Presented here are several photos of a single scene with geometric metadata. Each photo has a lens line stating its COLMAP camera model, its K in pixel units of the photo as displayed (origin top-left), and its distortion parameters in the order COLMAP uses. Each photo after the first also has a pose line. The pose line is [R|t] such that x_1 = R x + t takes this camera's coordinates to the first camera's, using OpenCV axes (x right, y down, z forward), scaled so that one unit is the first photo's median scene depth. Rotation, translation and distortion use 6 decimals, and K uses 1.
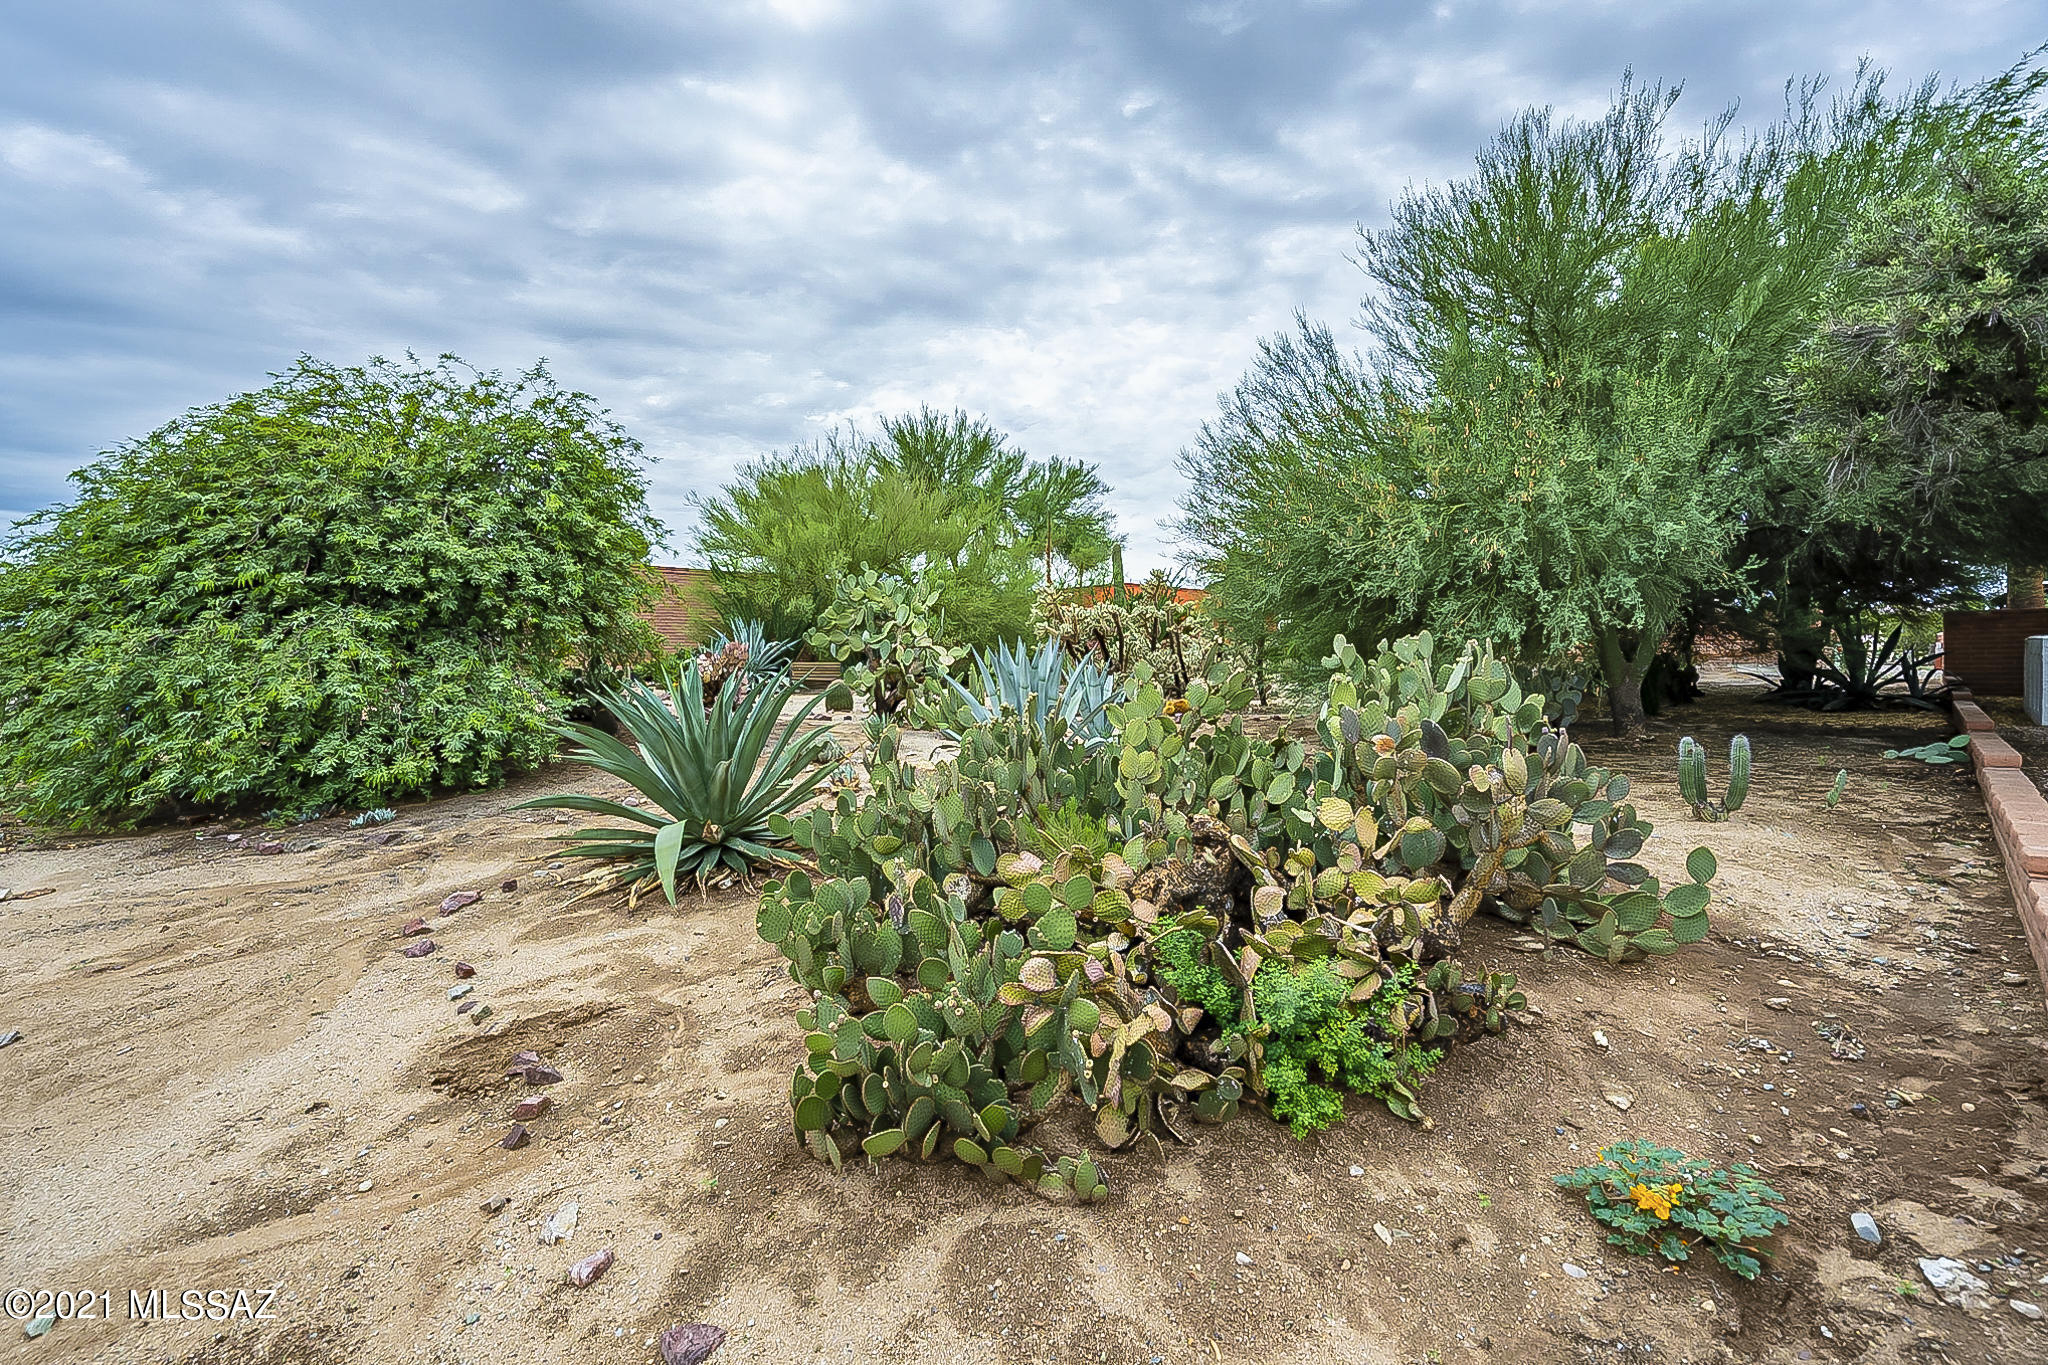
lens RADIAL K [[948.1, 0, 1019.4], [0, 948.1, 676.3], [0, 0, 1]] dist [0.000196, -0.000571]
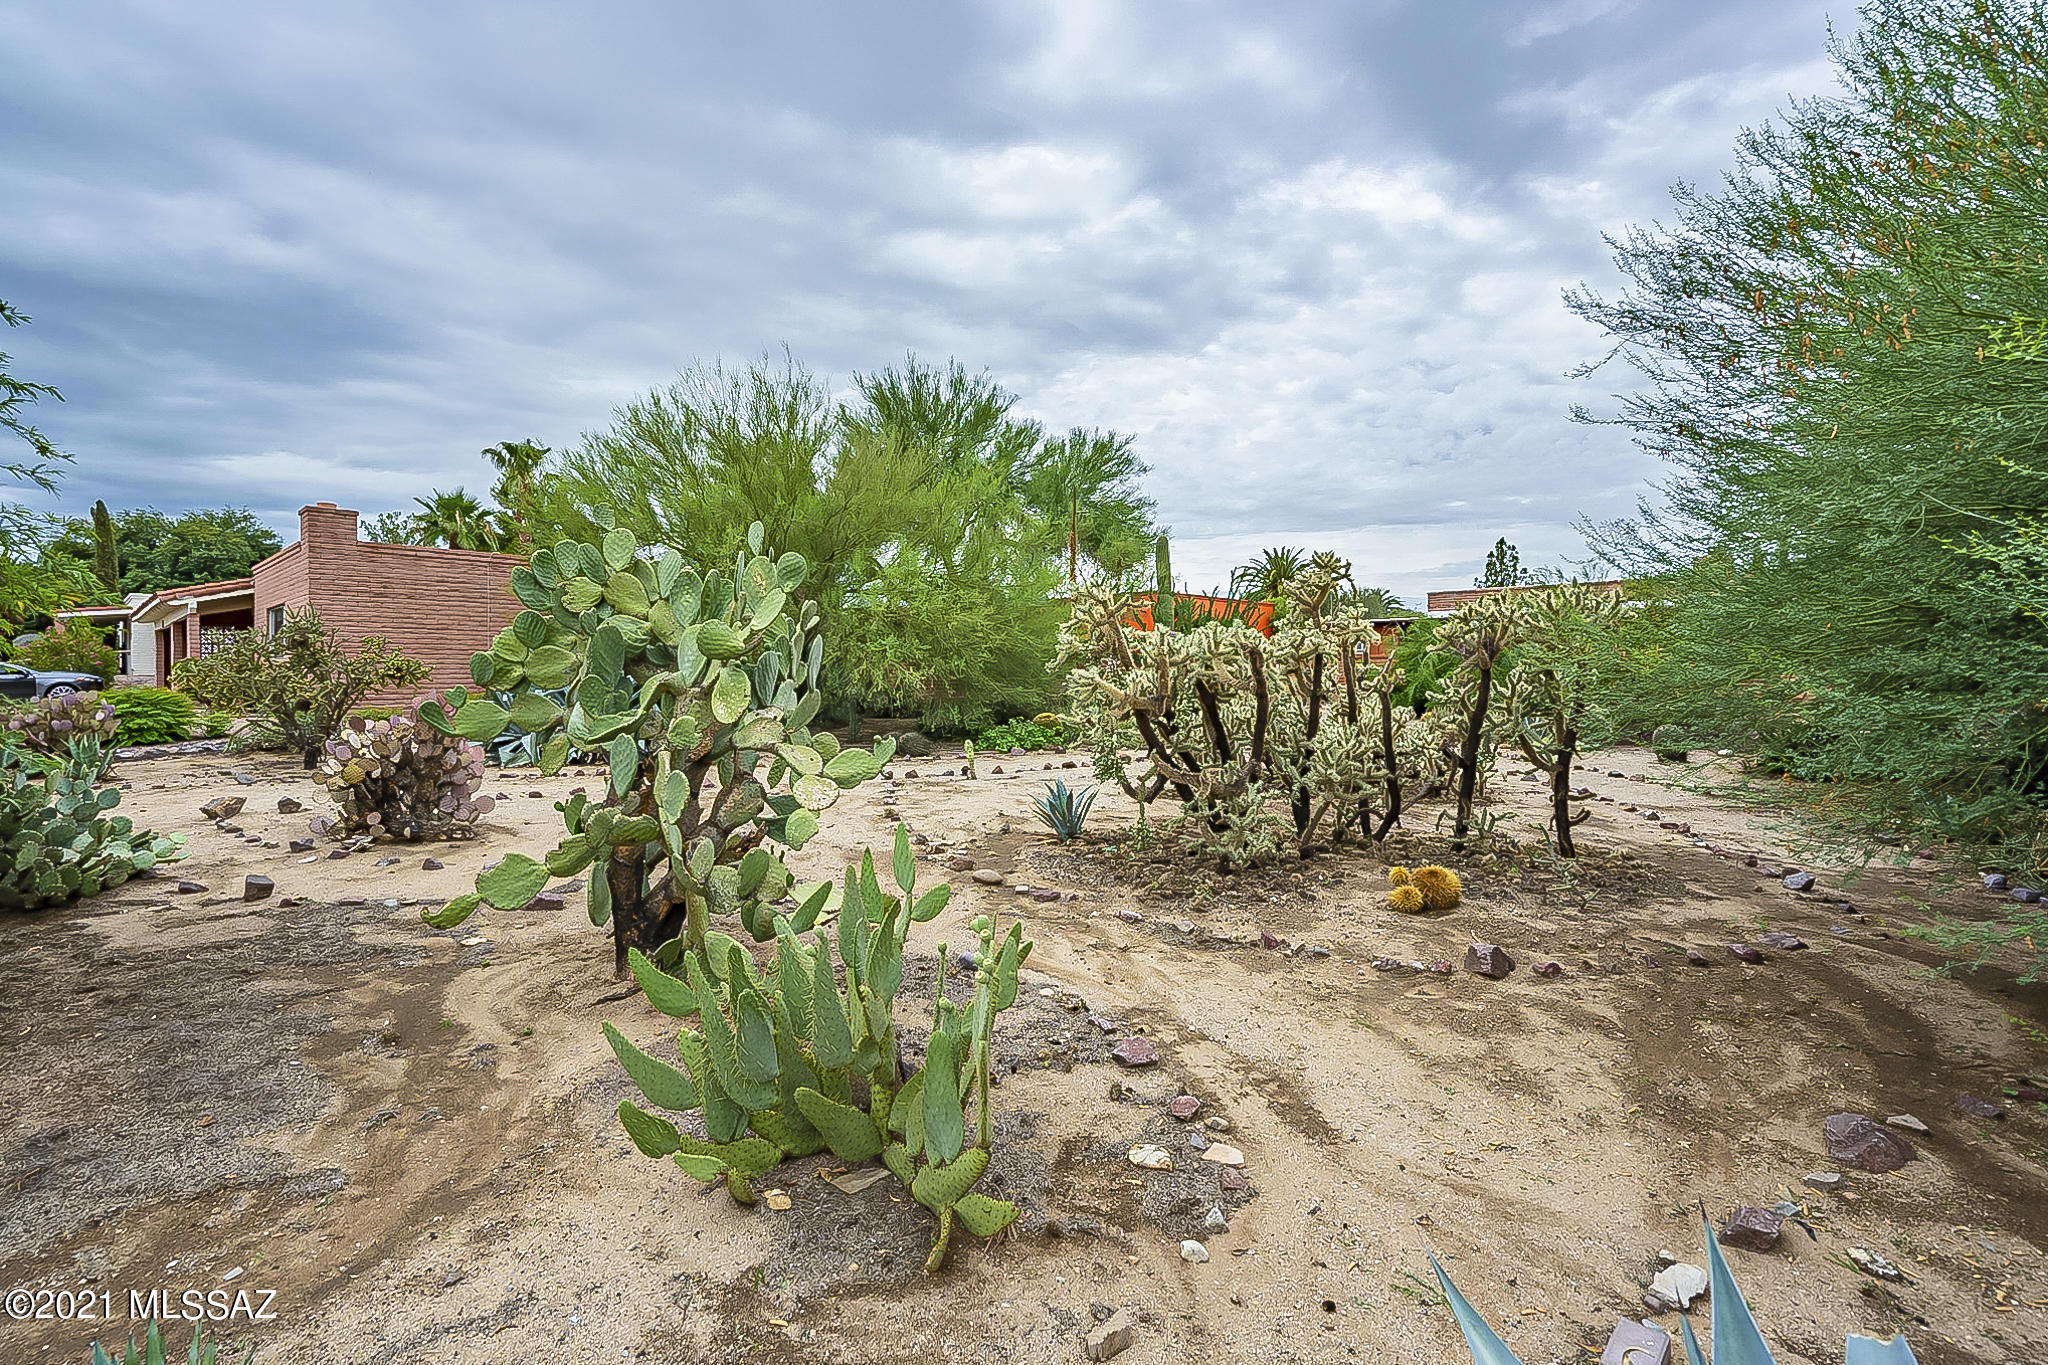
lens RADIAL K [[948.1, 0, 1012.3], [0, 948.1, 675.9], [0, 0, 1]] dist [0.000196, -0.000571]
pose [[0.999777, 0.012498, -0.017019, -0.002874], [-0.012669, 0.999870, -0.010014, -0.077660], [0.016892, 0.010228, 0.999805, 0.922789]]
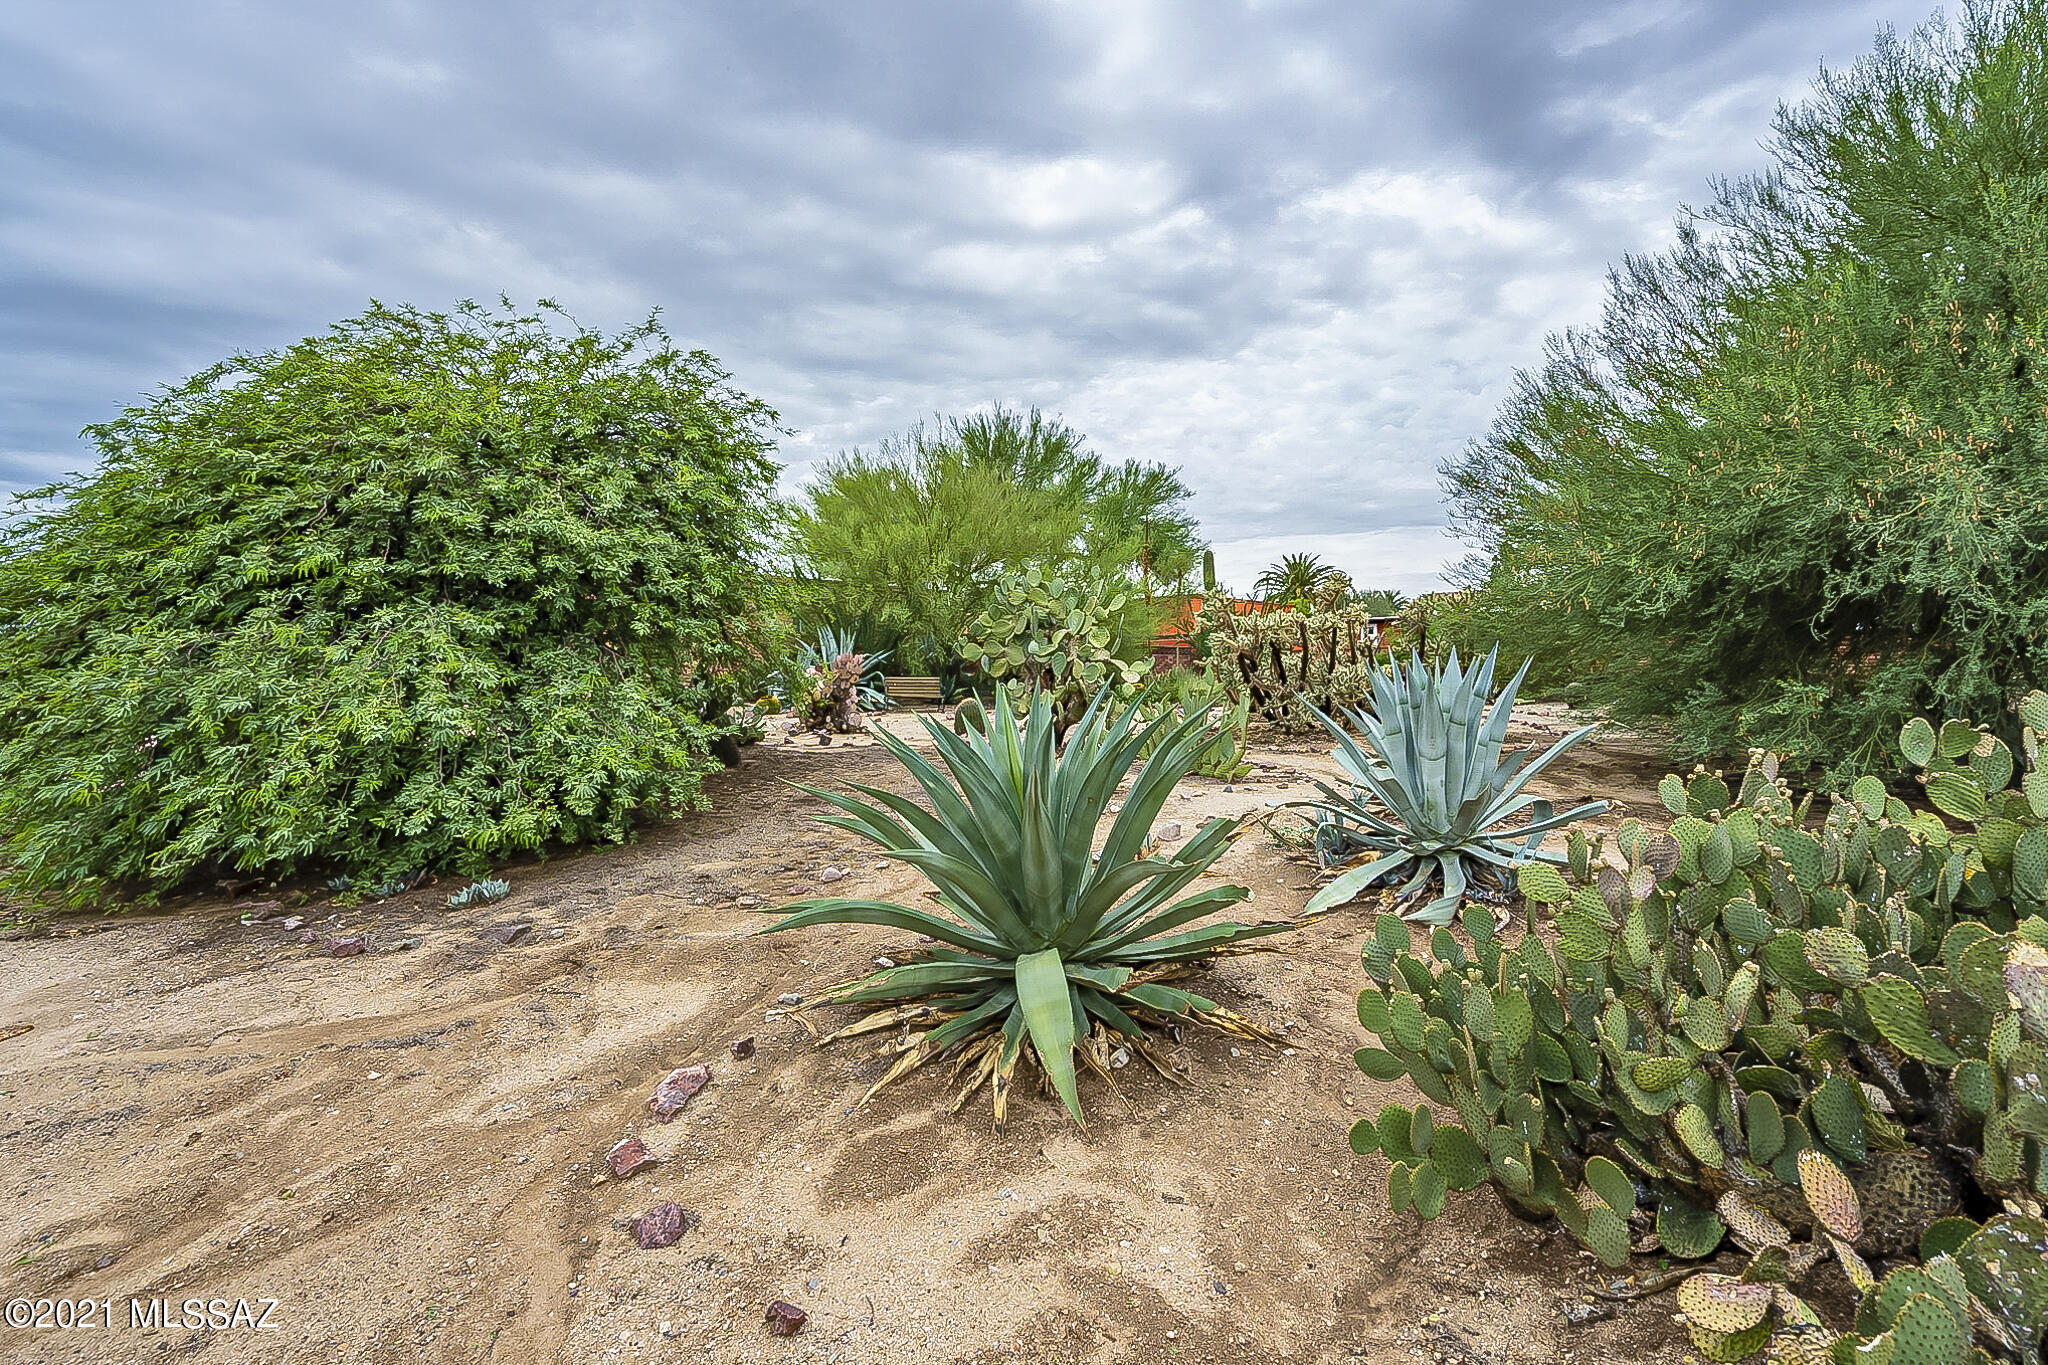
lens RADIAL K [[948.1, 0, 1021.8], [0, 948.1, 678.7], [0, 0, 1]] dist [0.000196, -0.000571]
pose [[0.999749, 0.005642, -0.021700, -0.214159], [-0.005899, 0.999913, -0.011788, -0.007401], [0.021631, 0.011913, 0.999695, 0.238863]]
